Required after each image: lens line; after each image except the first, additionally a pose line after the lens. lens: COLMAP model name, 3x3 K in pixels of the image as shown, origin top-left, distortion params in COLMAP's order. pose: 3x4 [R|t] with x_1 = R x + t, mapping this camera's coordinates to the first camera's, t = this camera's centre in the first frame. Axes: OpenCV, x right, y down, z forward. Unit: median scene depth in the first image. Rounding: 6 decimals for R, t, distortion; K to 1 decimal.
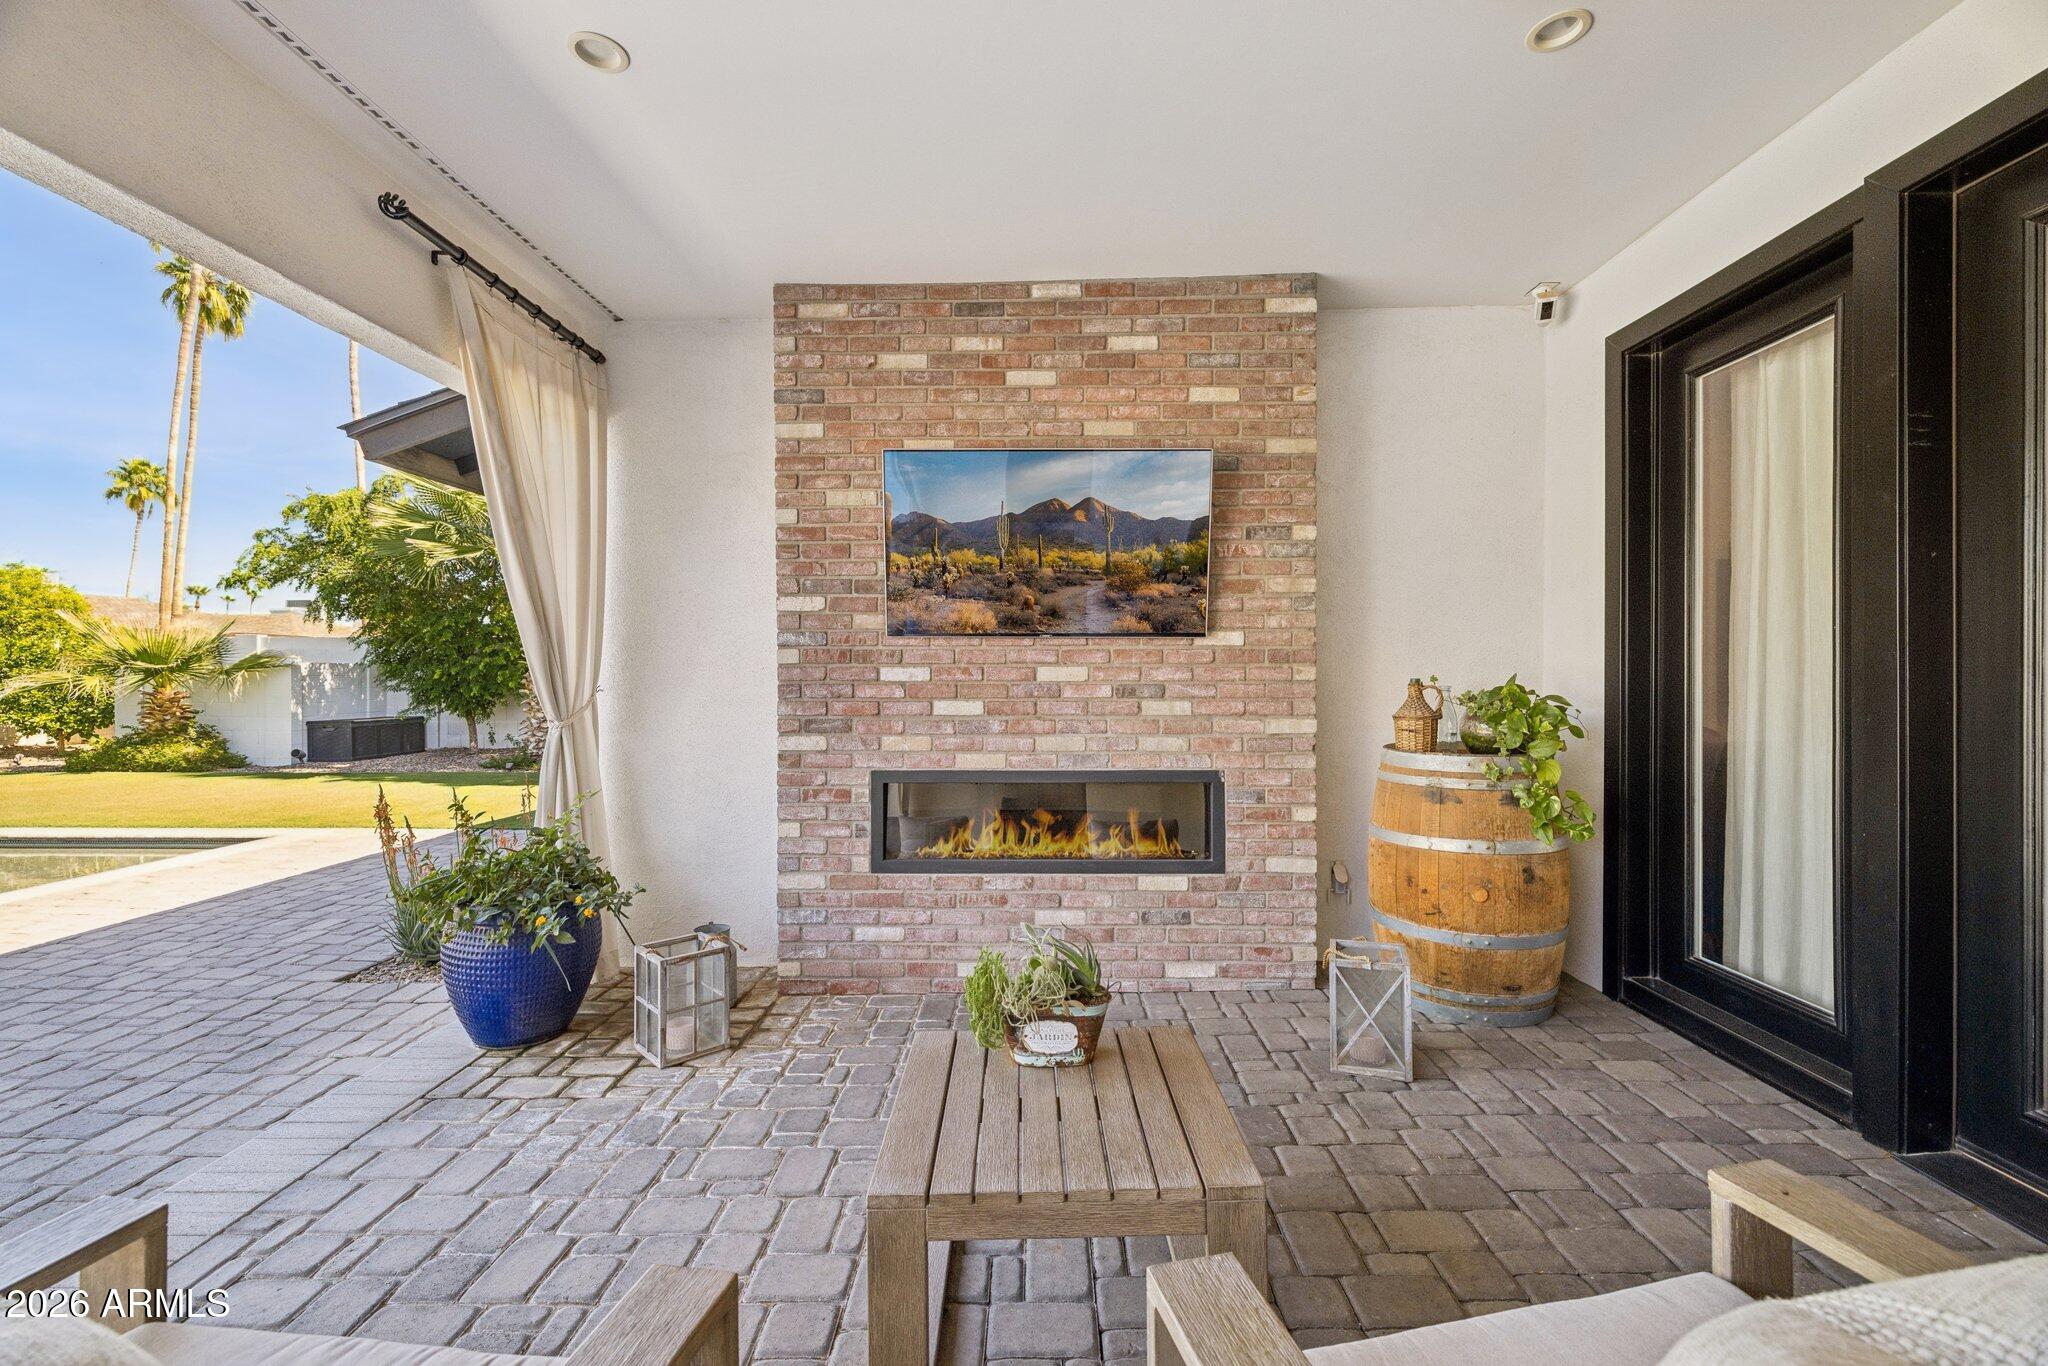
lens RADIAL K [[837.8, 0, 1024.0], [0, 837.8, 683.0], [0, 0, 1]] dist [0.000168, 0.000137]
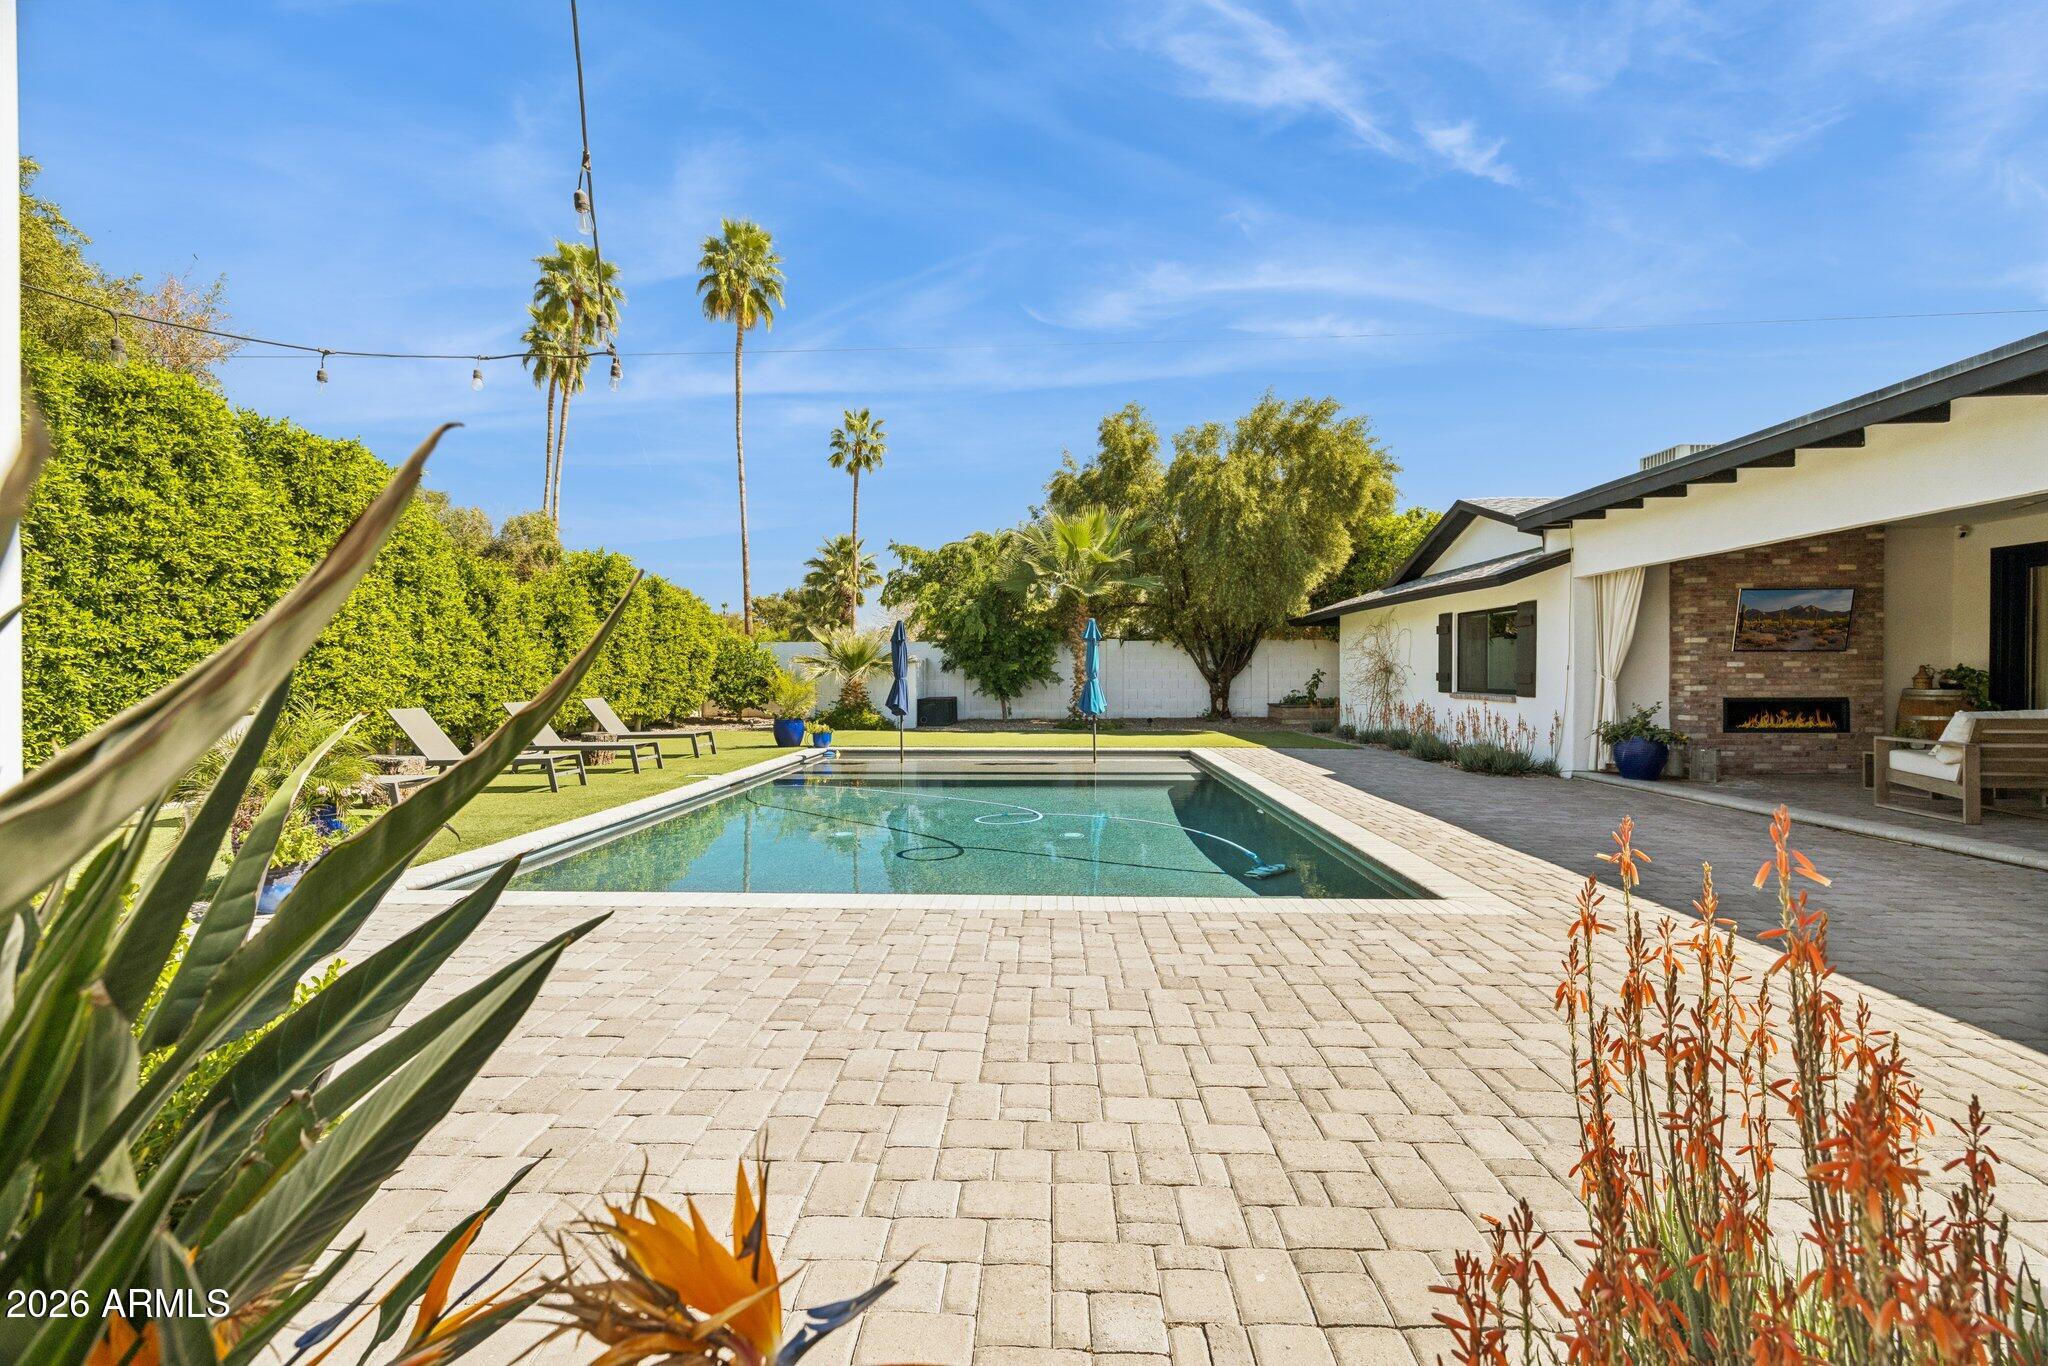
lens RADIAL K [[821.1, 0, 1024.0], [0, 821.1, 683.0], [0, 0, 1]] dist [0.000788, 0.000031]
pose [[0.999566, -0.001435, -0.029436, -2.526300], [0.001711, 0.999955, 0.009375, 0.023920], [0.029421, -0.009421, 0.999523, -1.920010]]
